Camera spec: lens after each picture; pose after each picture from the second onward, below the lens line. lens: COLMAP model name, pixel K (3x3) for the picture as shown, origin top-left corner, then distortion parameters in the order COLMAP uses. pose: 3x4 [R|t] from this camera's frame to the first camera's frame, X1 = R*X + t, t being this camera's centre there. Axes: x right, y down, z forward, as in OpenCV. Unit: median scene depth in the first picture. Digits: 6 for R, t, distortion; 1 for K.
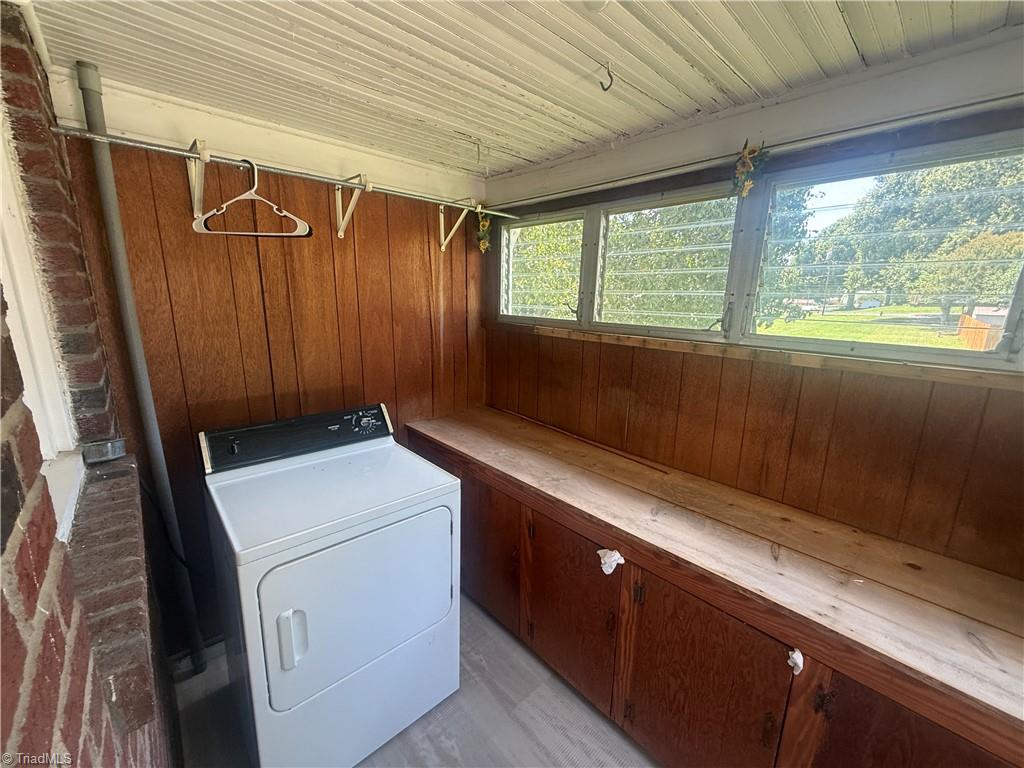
lens RADIAL K [[407.9, 0, 510.4], [0, 407.9, 383.4], [0, 0, 1]] dist [0.000476, -0.000112]
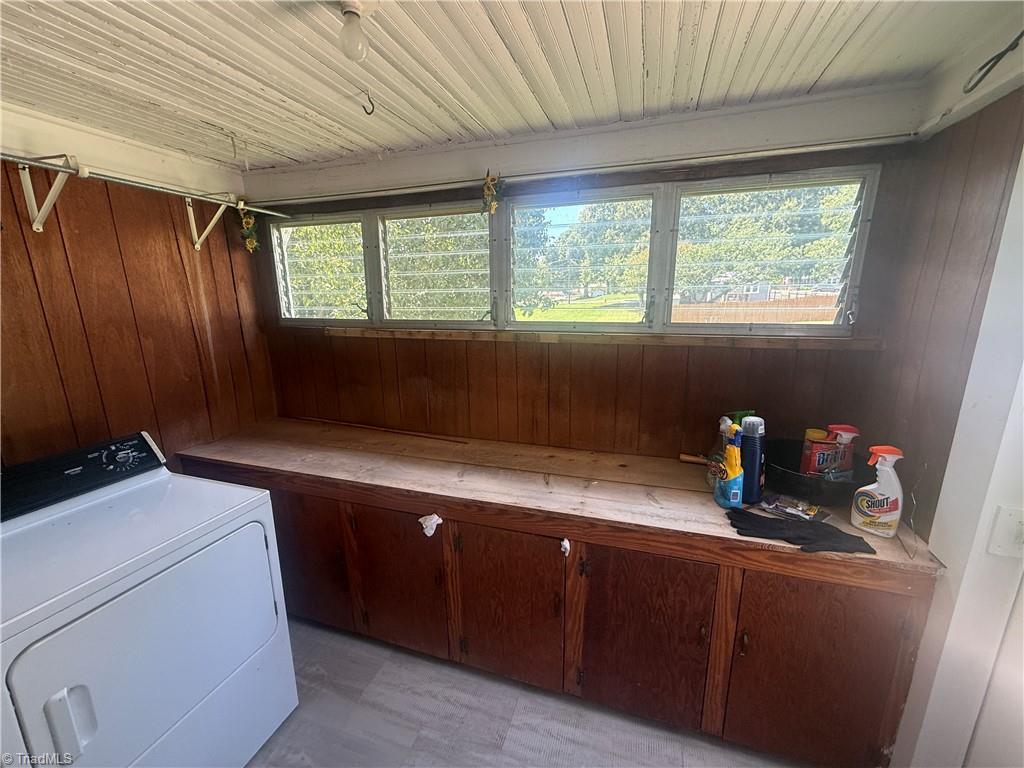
lens RADIAL K [[407.9, 0, 510.4], [0, 407.9, 383.4], [0, 0, 1]] dist [0.000476, -0.000112]
pose [[0.874073, -0.134095, 0.466920, -0.034332], [0.131301, 0.990587, 0.038694, 0.019074], [-0.467714, 0.027486, 0.883452, -0.108031]]
